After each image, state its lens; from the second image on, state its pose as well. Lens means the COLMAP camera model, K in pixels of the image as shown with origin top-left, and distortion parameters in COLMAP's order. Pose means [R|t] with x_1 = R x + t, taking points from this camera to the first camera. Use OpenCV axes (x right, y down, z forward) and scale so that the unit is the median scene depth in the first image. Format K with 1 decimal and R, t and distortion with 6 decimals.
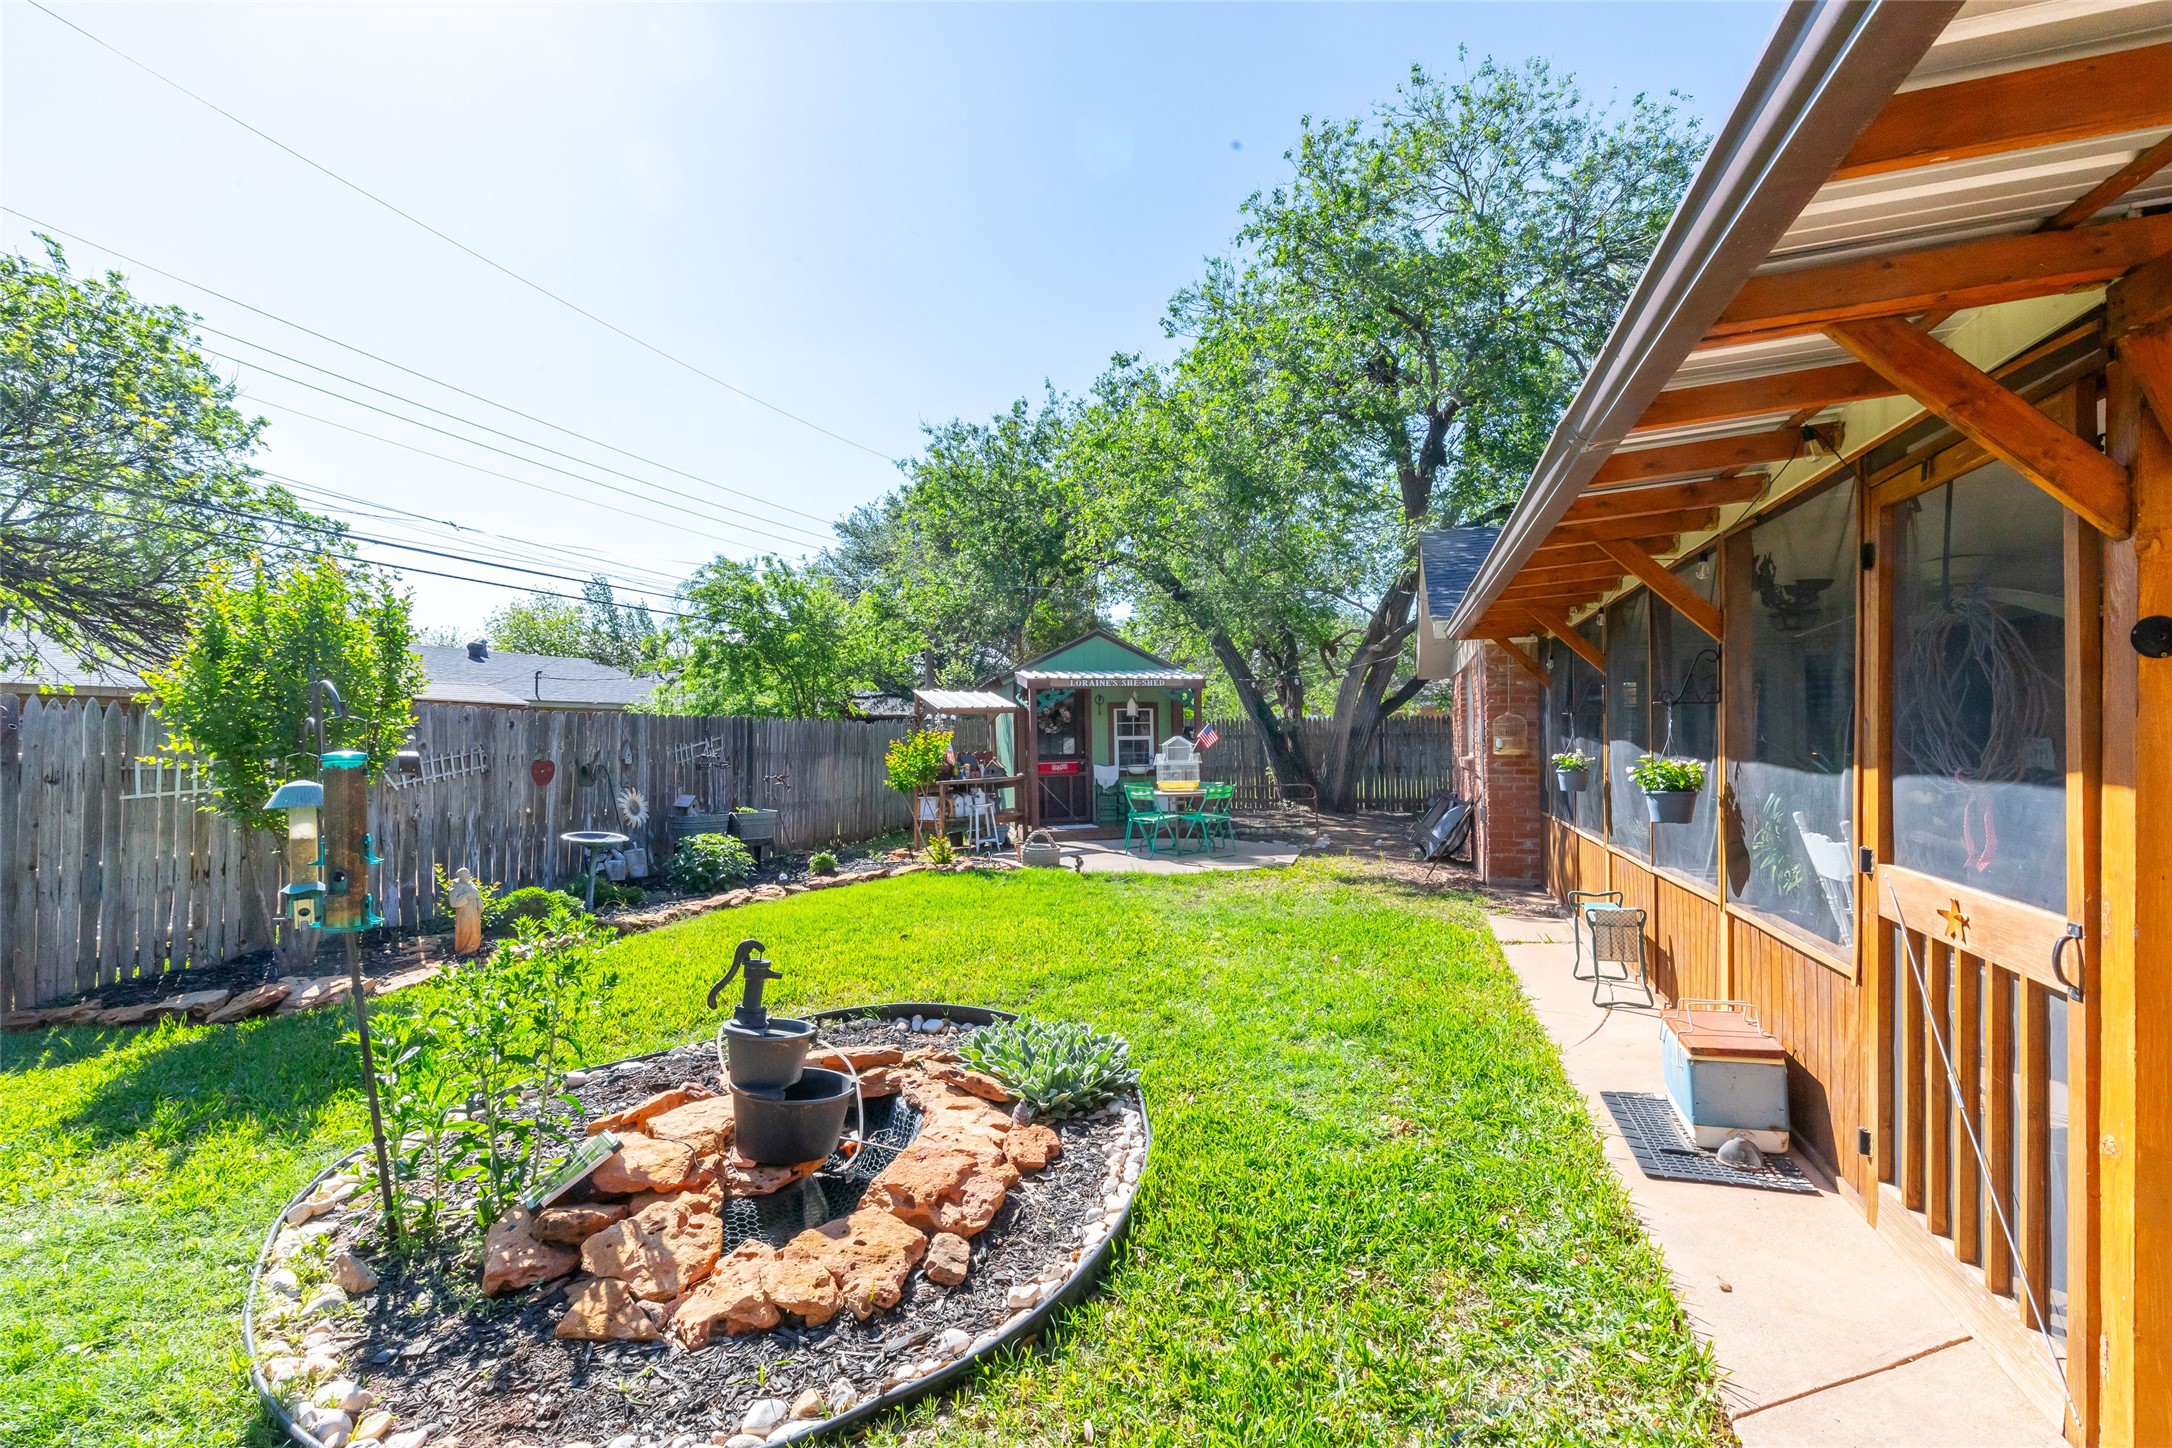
lens RADIAL K [[1007.3, 0, 1082.3], [0, 1007.3, 728.5], [0, 0, 1]] dist [0.030666, 0.000479]
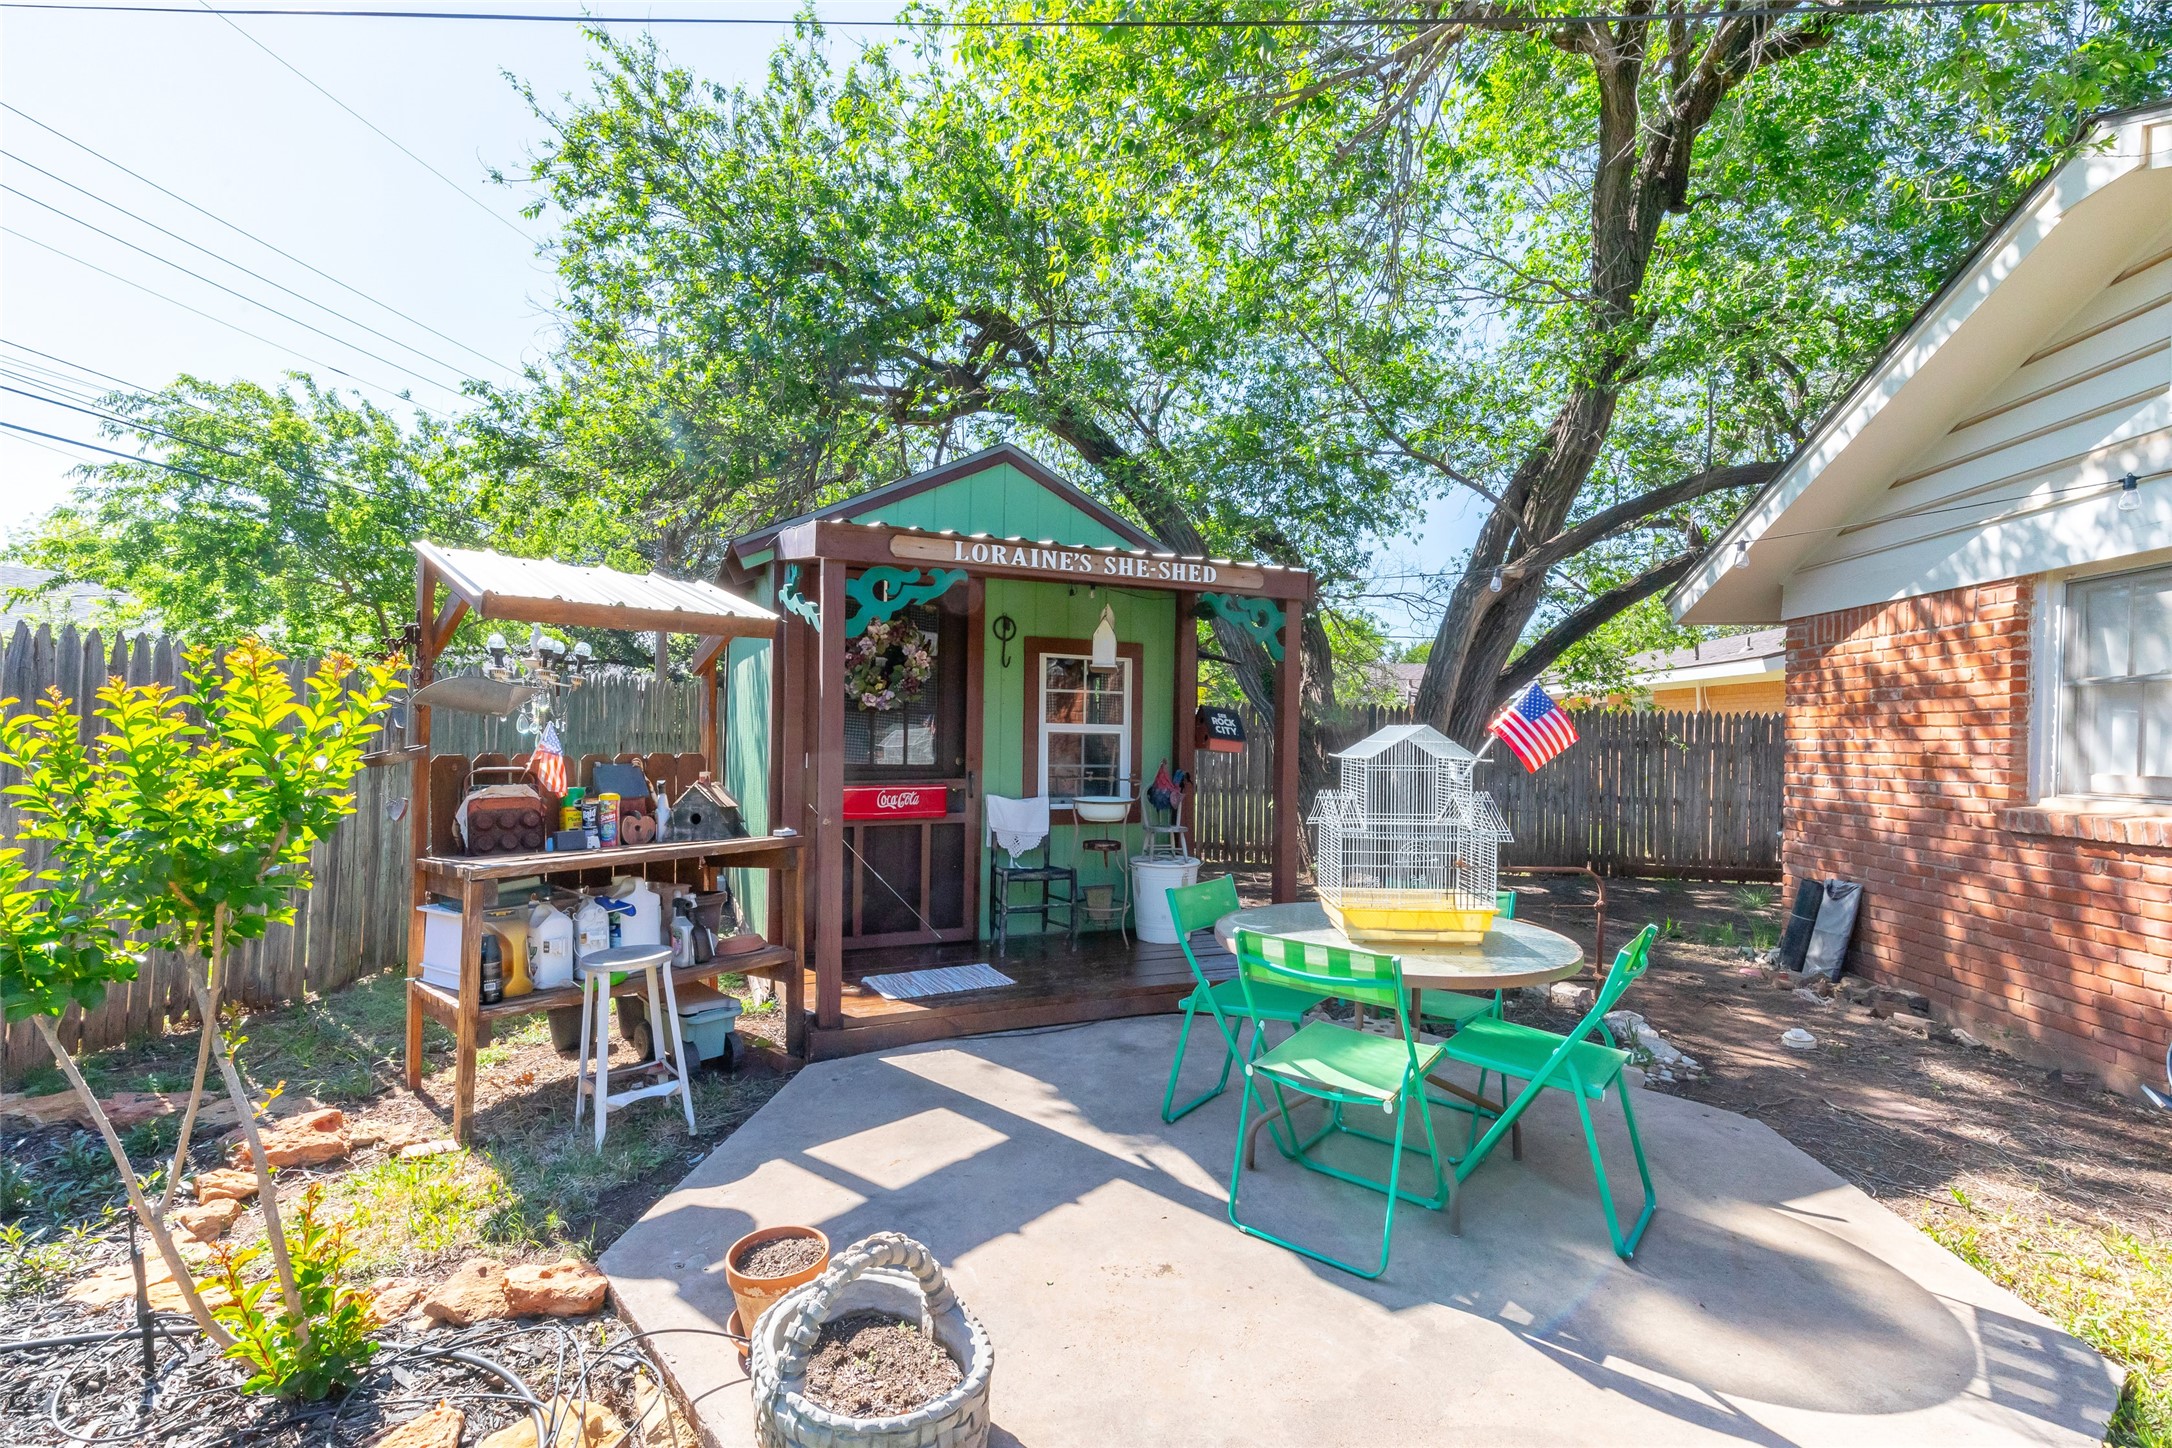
lens RADIAL K [[1007.3, 0, 1078.0], [0, 1007.3, 729.2], [0, 0, 1]] dist [0.030666, 0.000479]
pose [[0.978055, 0.028197, 0.206429, -0.034059], [-0.029727, 0.999549, 0.004310, 0.008026], [-0.206214, -0.010352, 0.978452, 0.599988]]
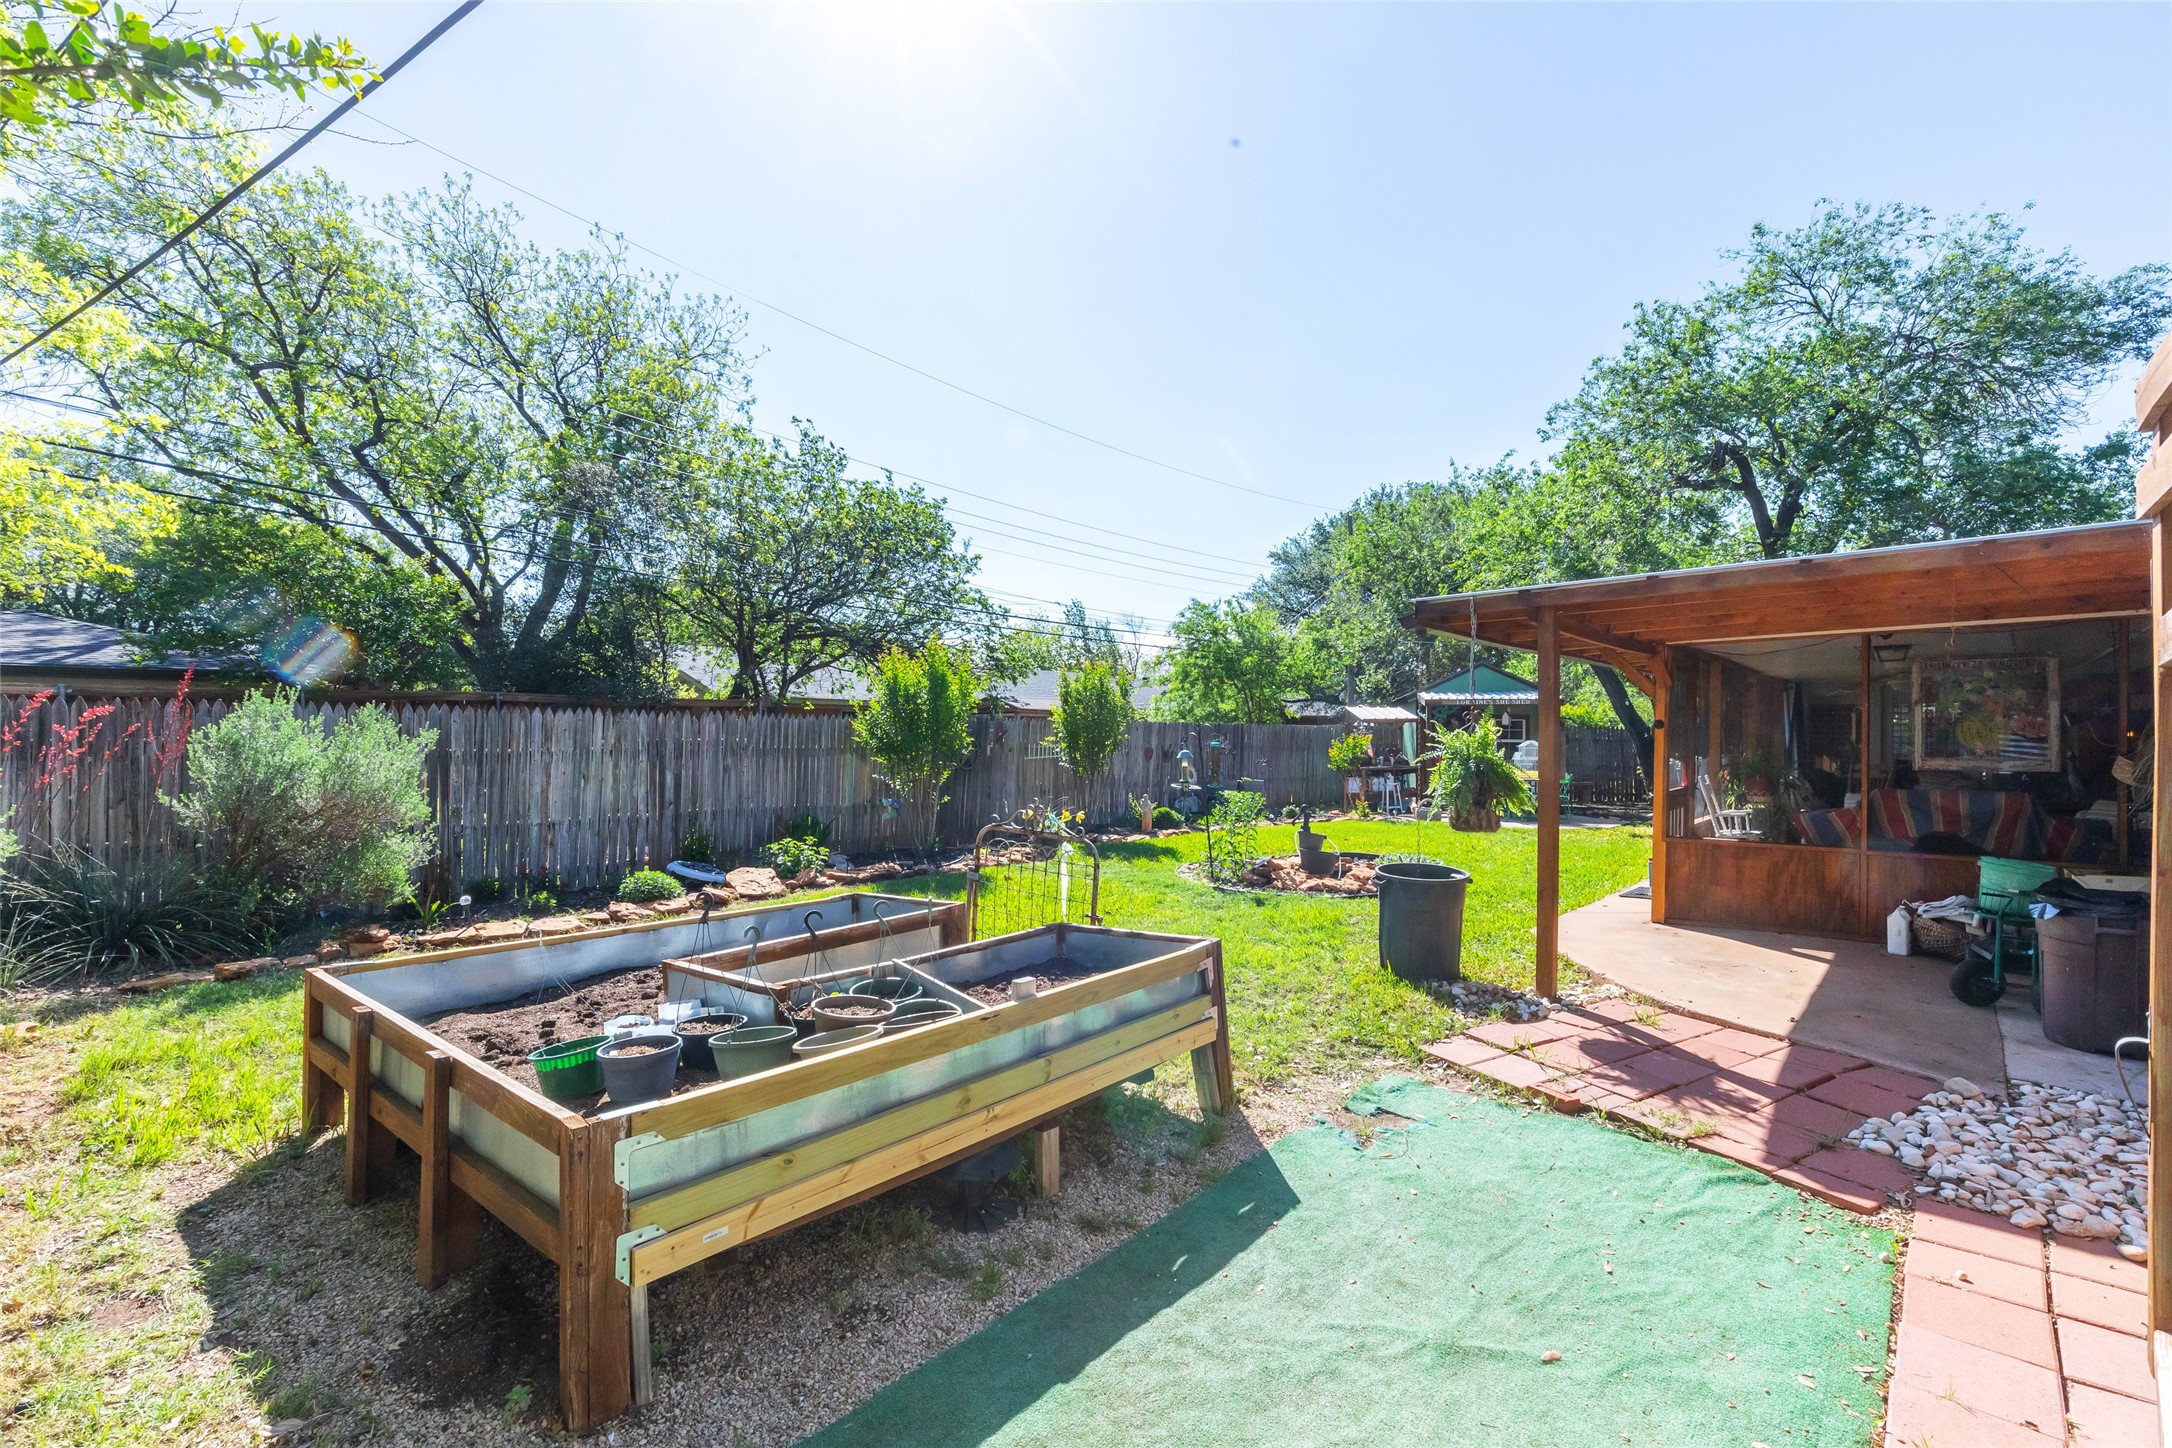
lens RADIAL K [[1007.3, 0, 1072.0], [0, 1007.3, 720.8], [0, 0, 1]] dist [0.030666, 0.000479]
pose [[0.914852, 0.008934, -0.403690, 0.061751], [-0.010411, 0.999945, -0.001464, -0.009374], [0.403654, 0.005542, 0.914895, -0.489785]]
